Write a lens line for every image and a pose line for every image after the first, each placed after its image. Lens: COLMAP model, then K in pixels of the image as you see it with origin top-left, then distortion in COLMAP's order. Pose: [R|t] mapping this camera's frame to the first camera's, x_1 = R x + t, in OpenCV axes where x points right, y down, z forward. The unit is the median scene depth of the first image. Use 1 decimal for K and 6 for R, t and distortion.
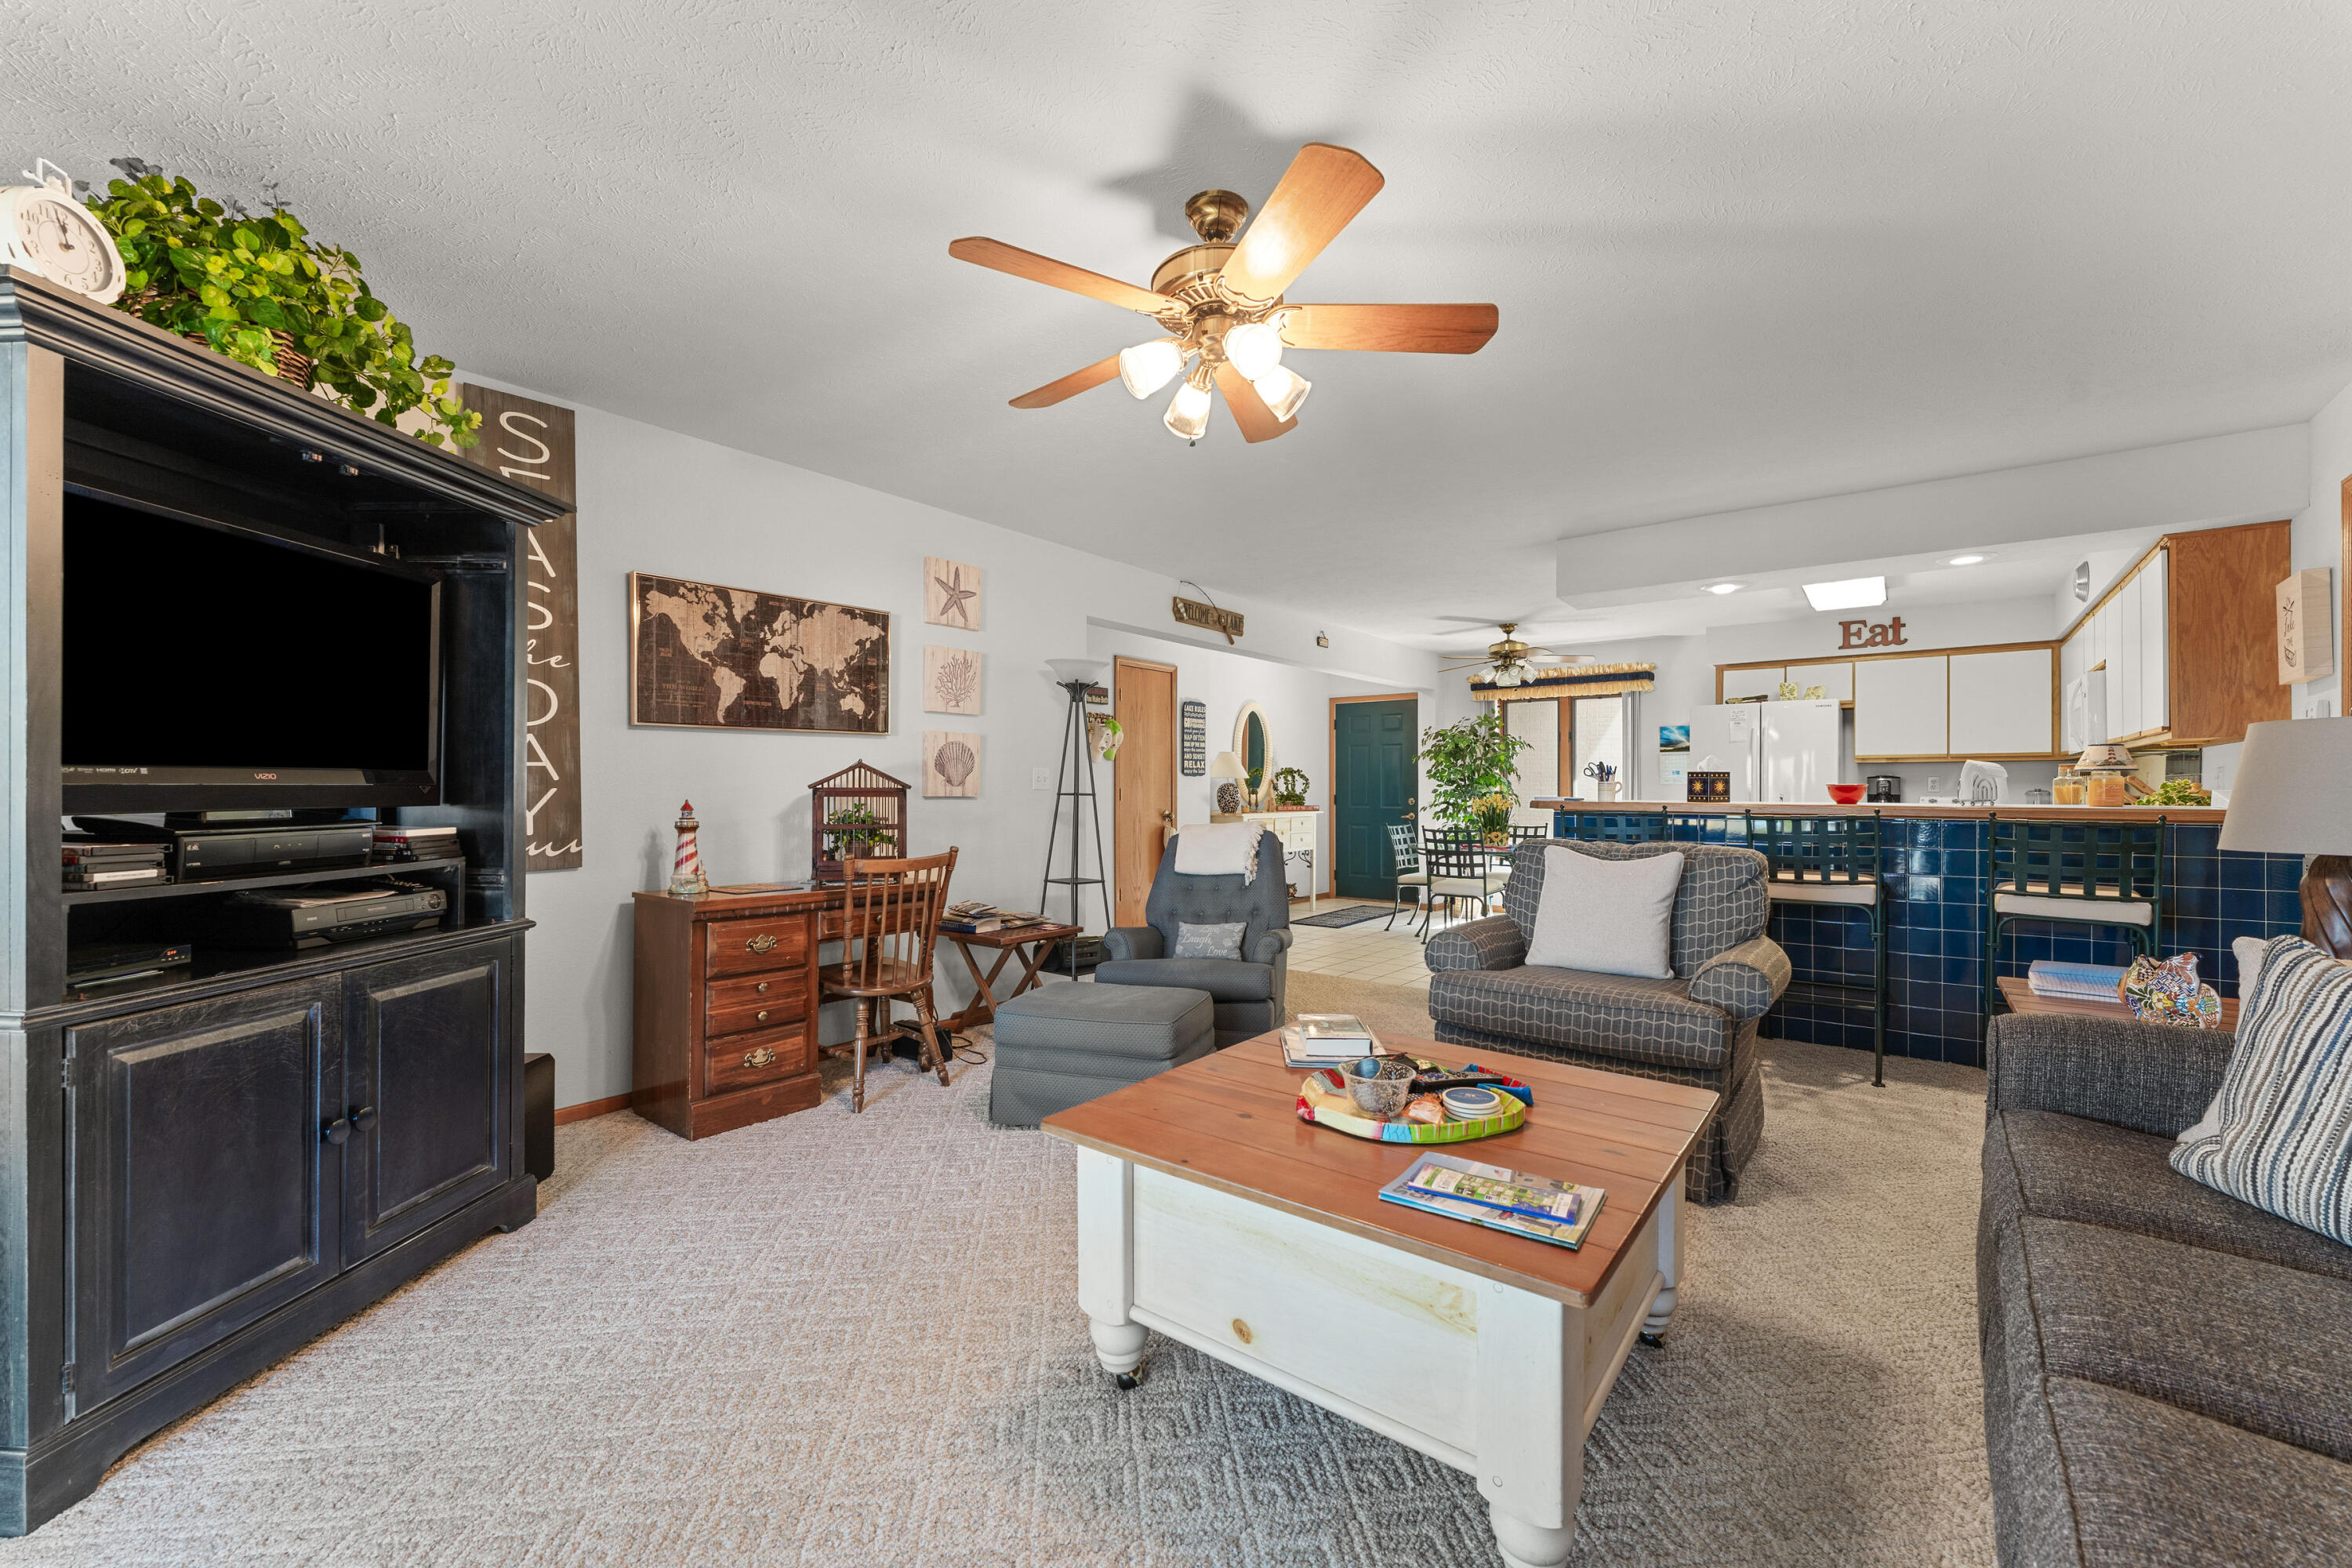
lens RADIAL K [[947.0, 0, 1172.1], [0, 947.0, 783.2], [0, 0, 1]] dist [0.003126, -0.001028]
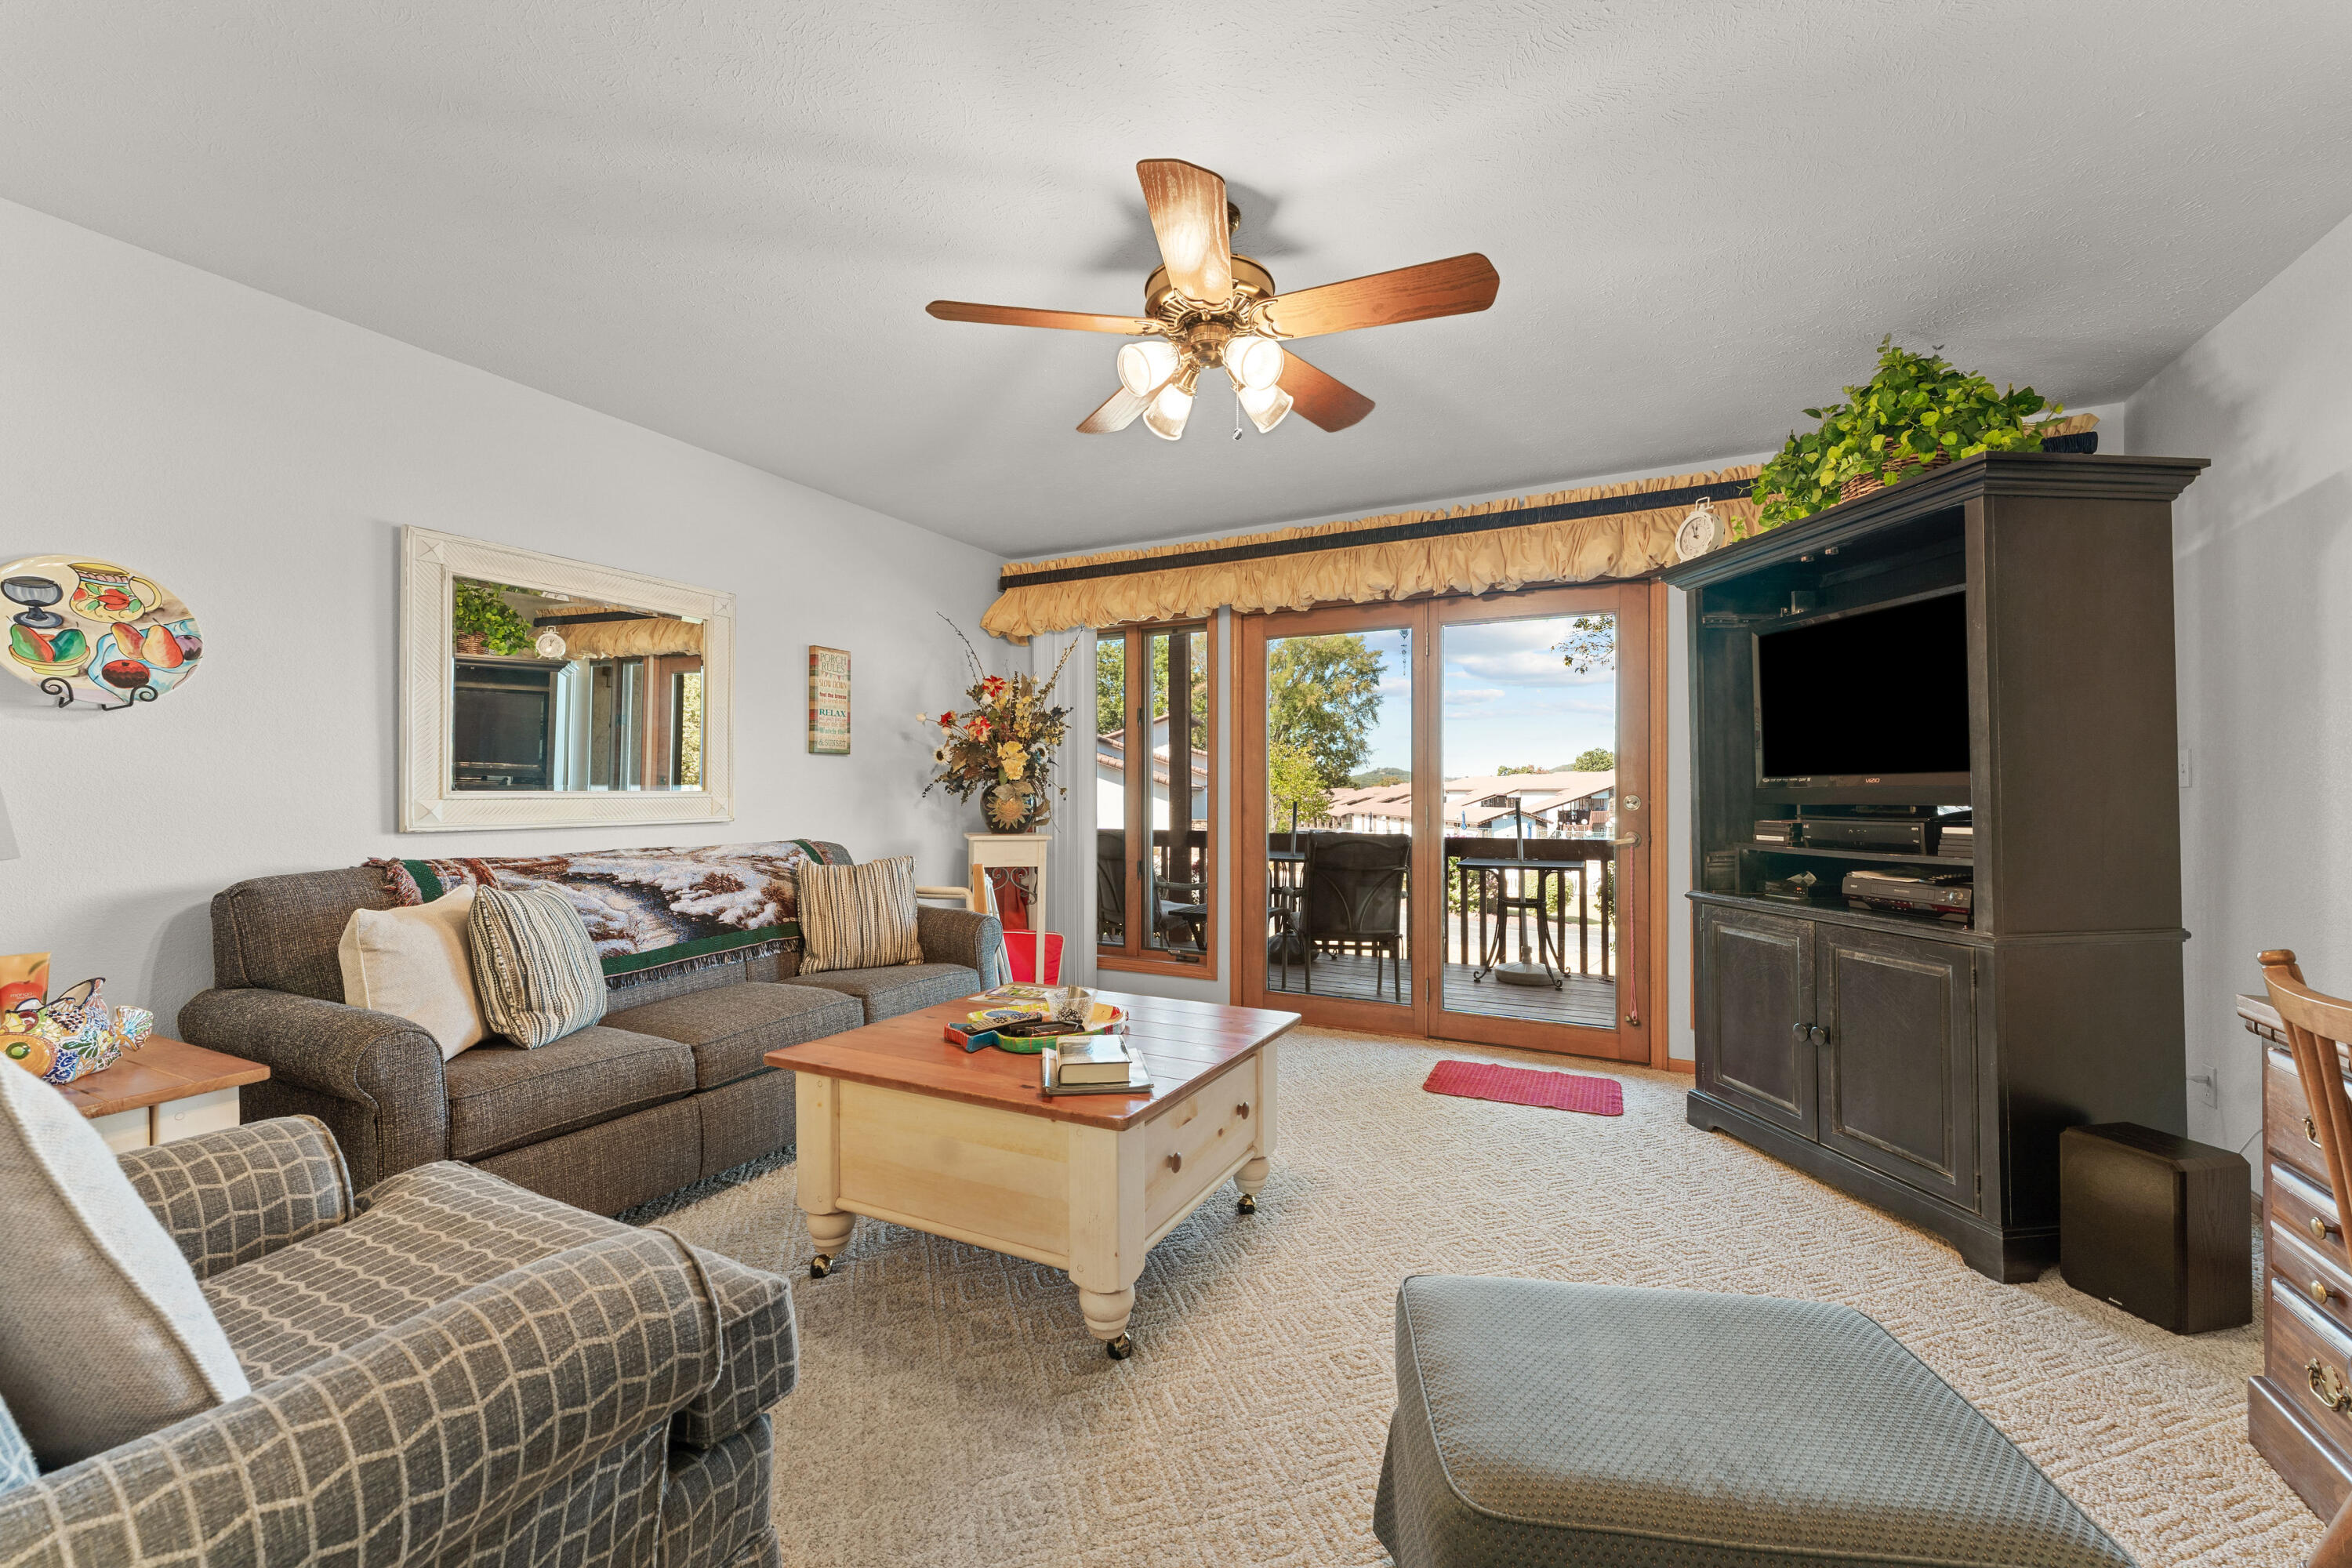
lens RADIAL K [[947.0, 0, 1157.6], [0, 947.0, 786.0], [0, 0, 1]] dist [0.003126, -0.001028]
pose [[-0.983745, -0.004061, -0.179525, 0.163110], [-0.001768, 0.999915, -0.012931, 0.011174], [0.179562, -0.012403, -0.983668, 1.152305]]
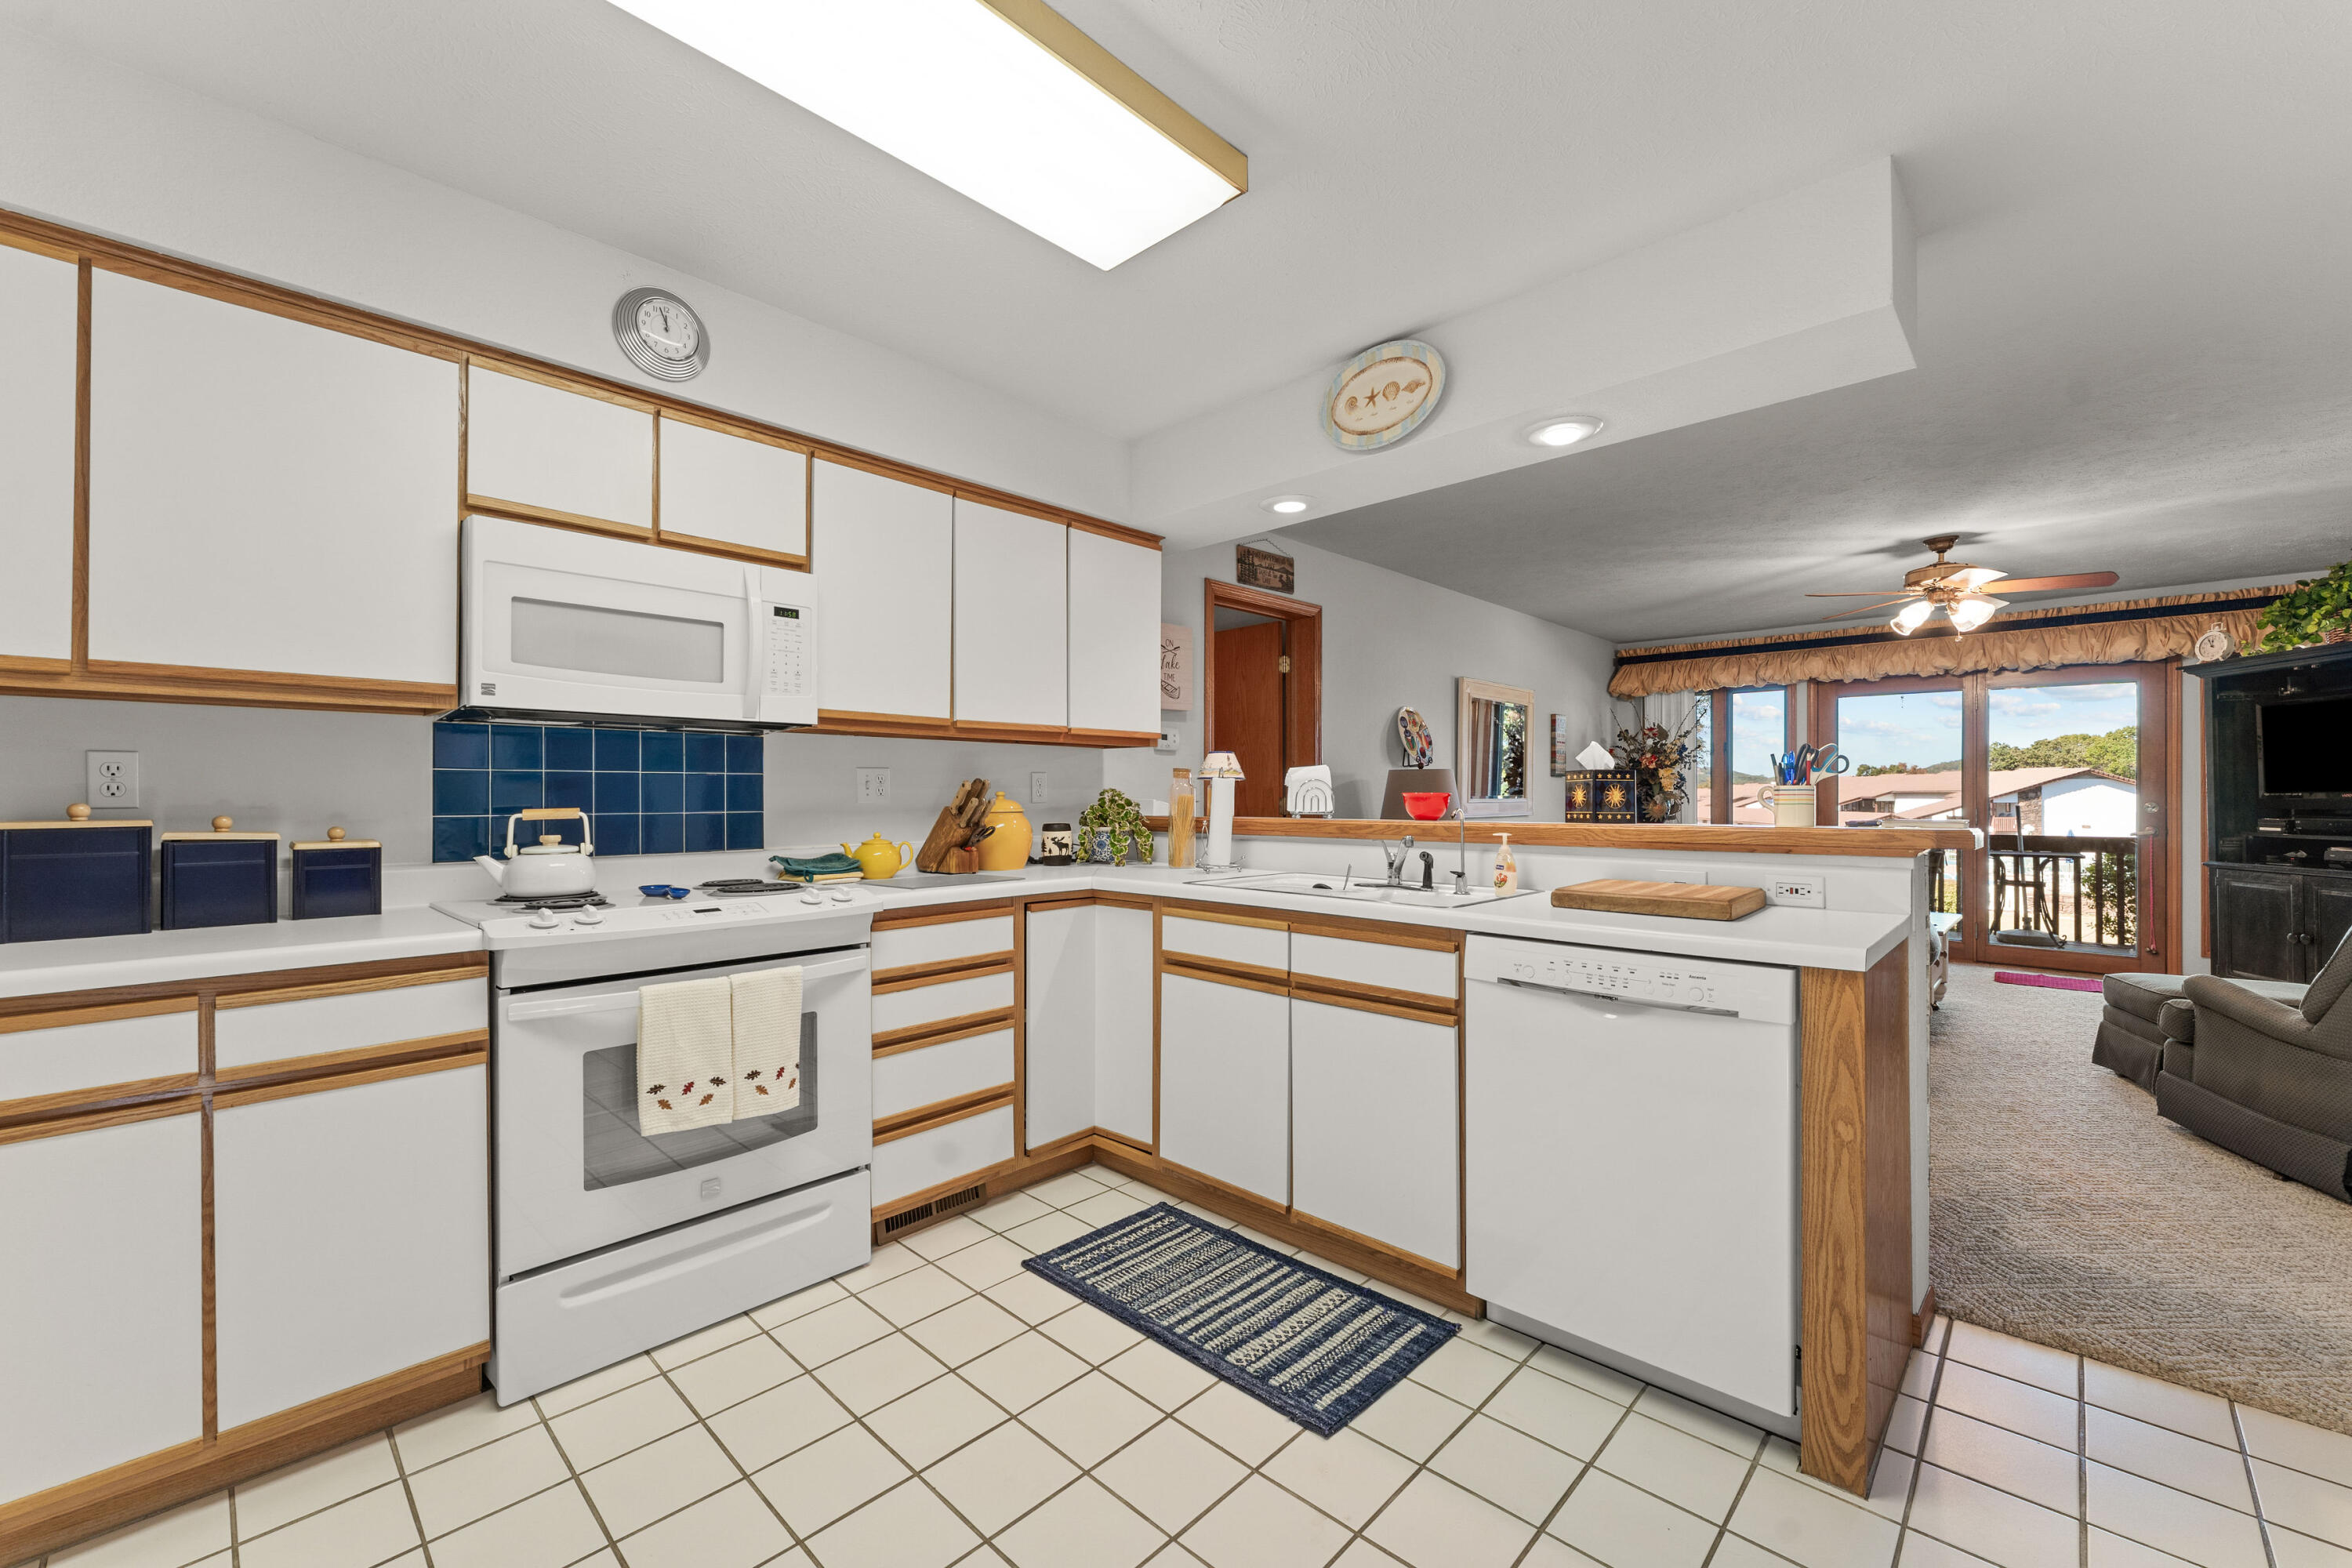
lens RADIAL K [[947.0, 0, 1158.1], [0, 947.0, 790.1], [0, 0, 1]] dist [0.003126, -0.001028]
pose [[-0.994493, -0.003461, 0.104743, 0.944402], [-0.004452, 0.999947, -0.009230, 0.008348], [-0.104706, -0.009646, -0.994456, 1.967935]]
